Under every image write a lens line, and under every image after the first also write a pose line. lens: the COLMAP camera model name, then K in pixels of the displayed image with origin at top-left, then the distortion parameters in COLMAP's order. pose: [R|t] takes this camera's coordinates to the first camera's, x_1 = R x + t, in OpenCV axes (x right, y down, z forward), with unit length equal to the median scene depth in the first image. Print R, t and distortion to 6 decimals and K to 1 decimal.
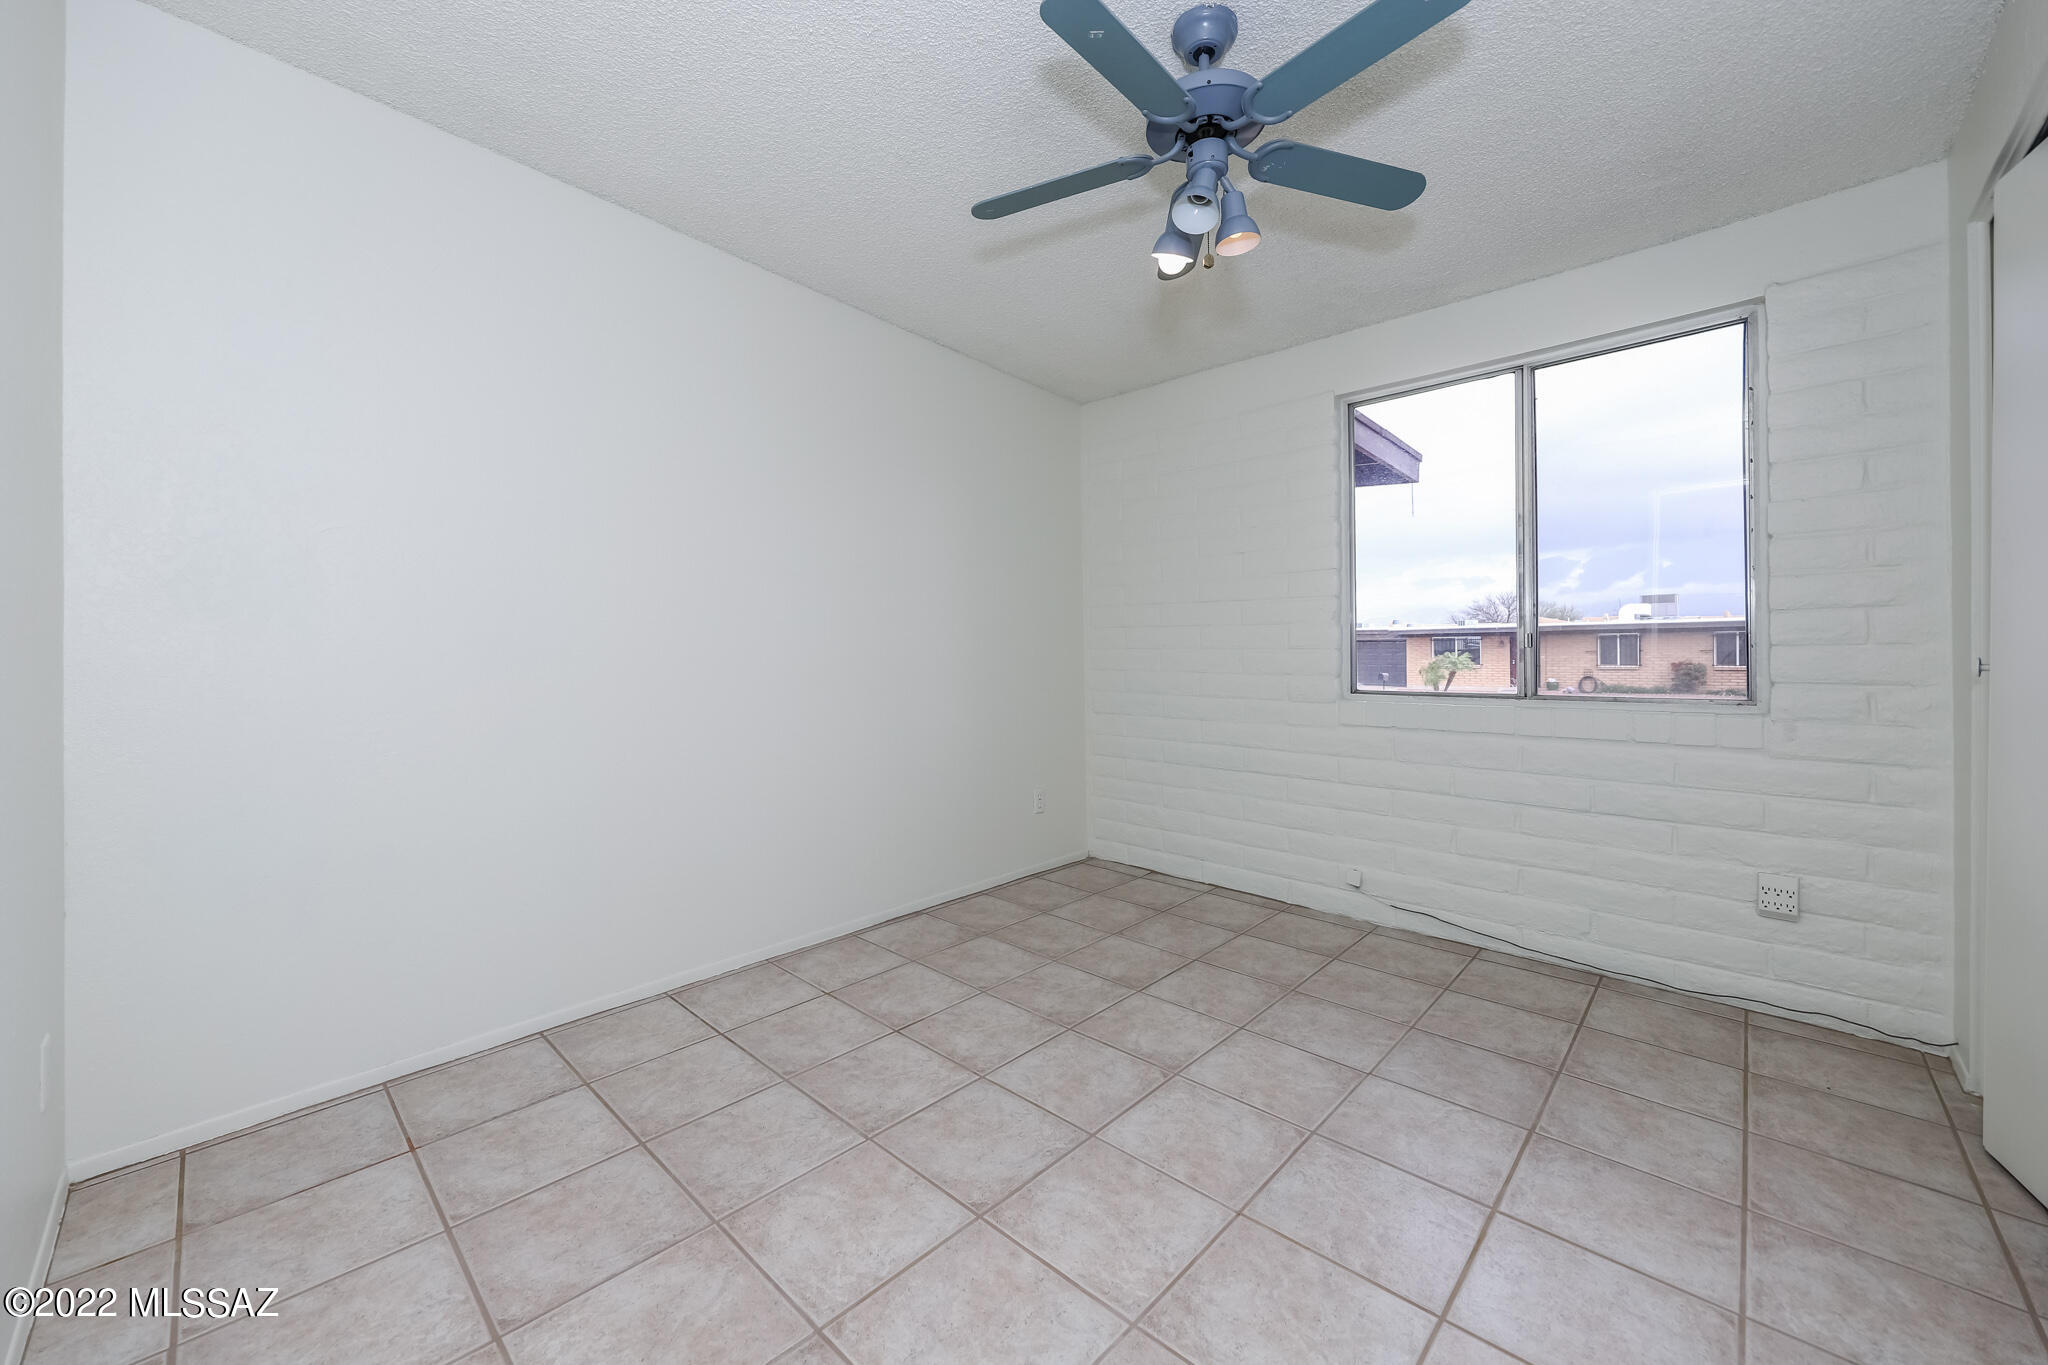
lens RADIAL K [[758.6, 0, 1025.1], [0, 758.6, 664.8], [0, 0, 1]] dist [0.000319, -0.000097]
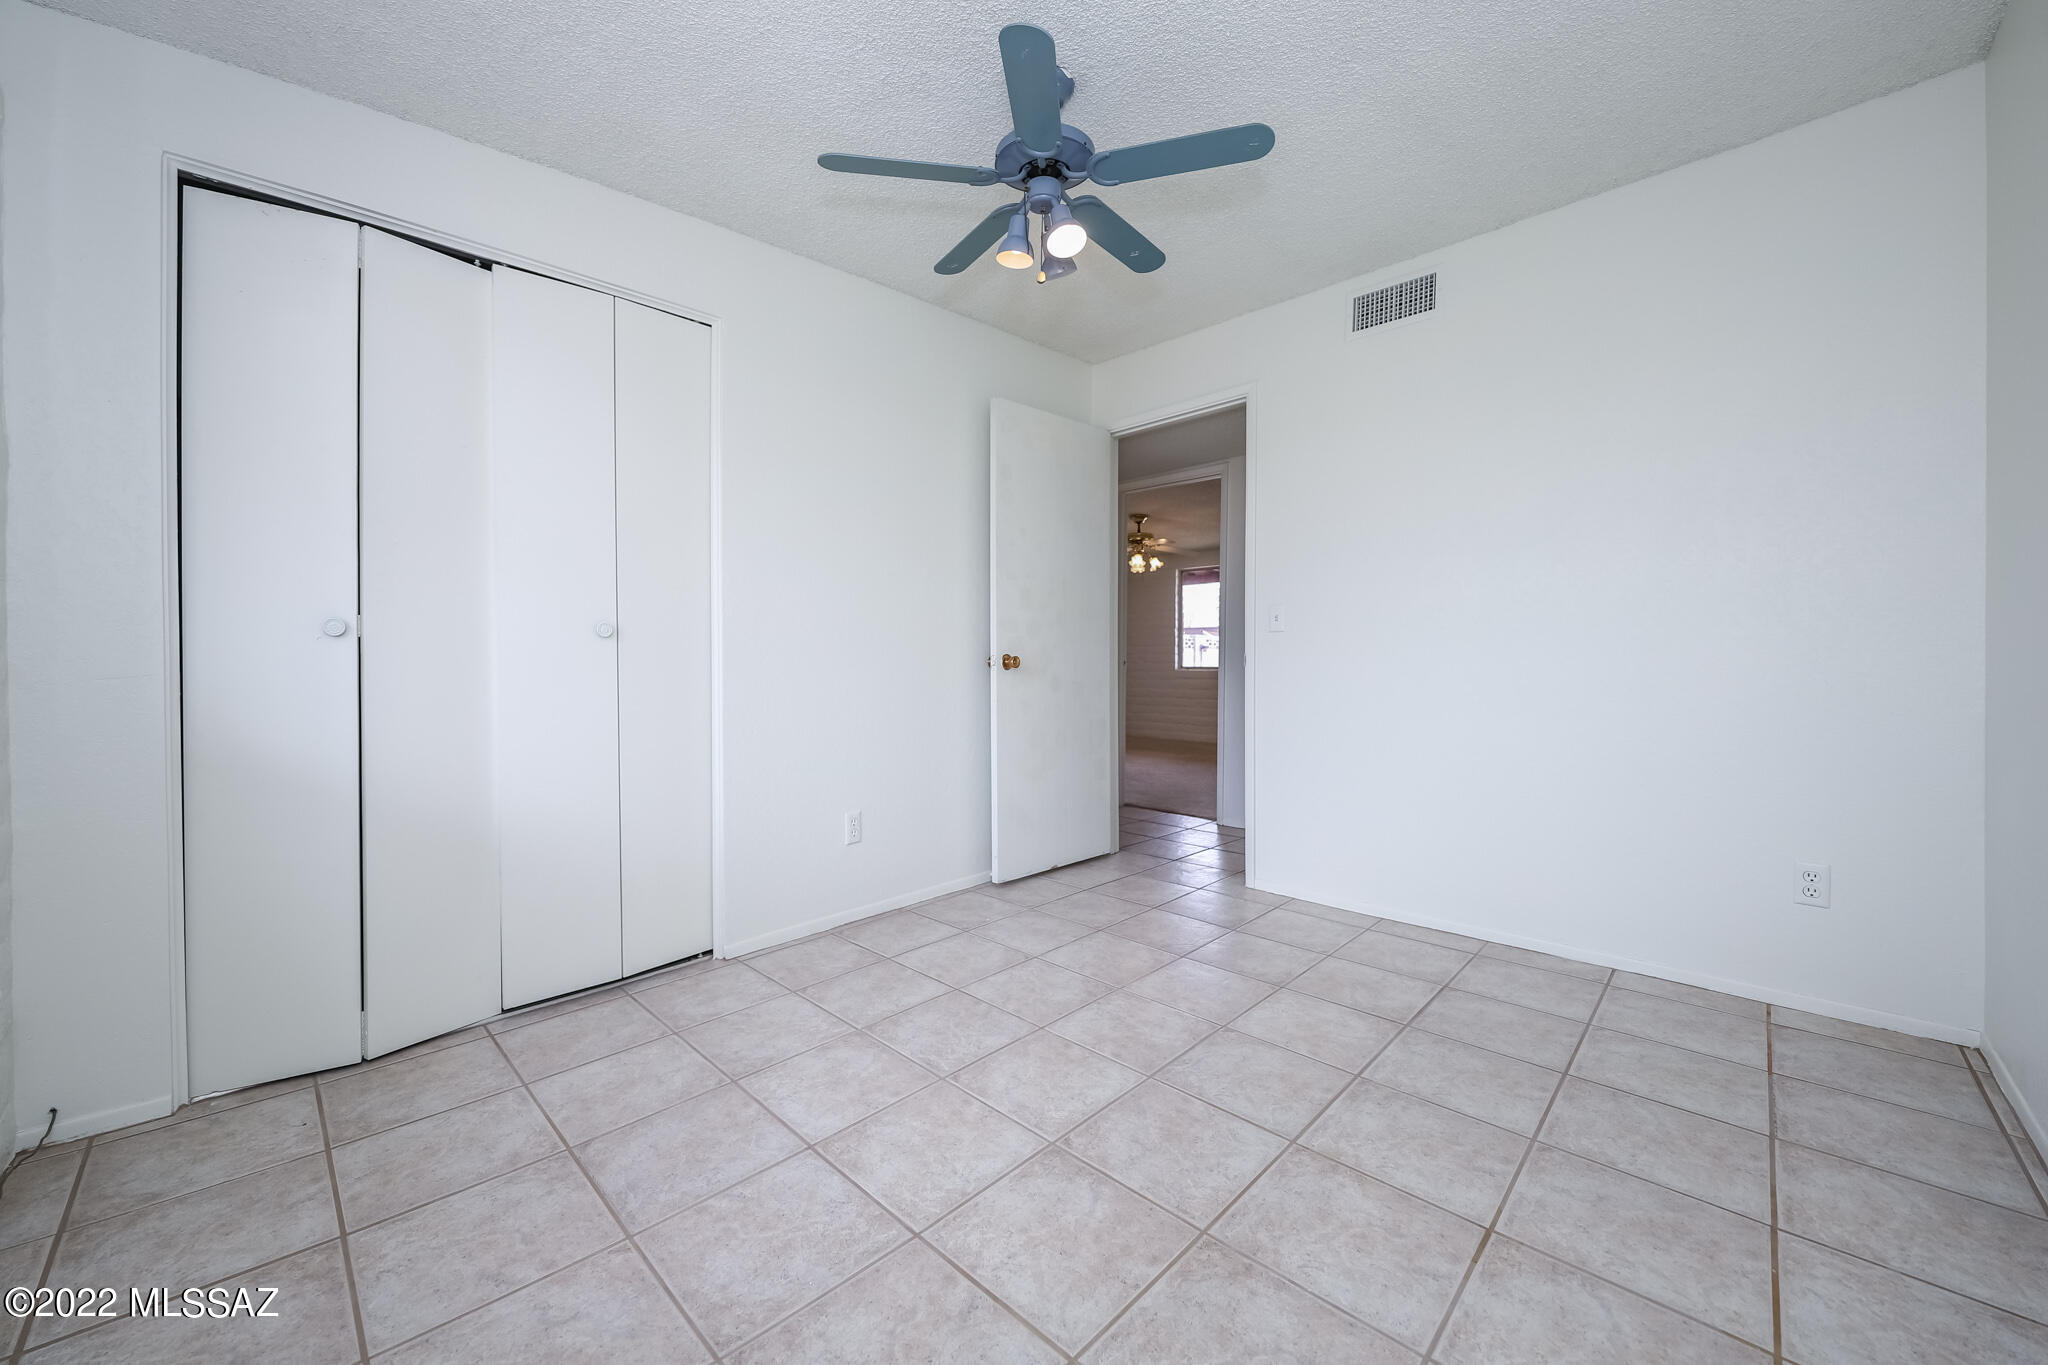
lens RADIAL K [[758.6, 0, 1025.1], [0, 758.6, 664.8], [0, 0, 1]] dist [0.000319, -0.000097]
pose [[-0.999779, 0.004748, 0.020475, 0.220746], [0.004756, 0.999989, 0.000301, 0.034064], [-0.020474, 0.000398, -0.999790, 1.903775]]
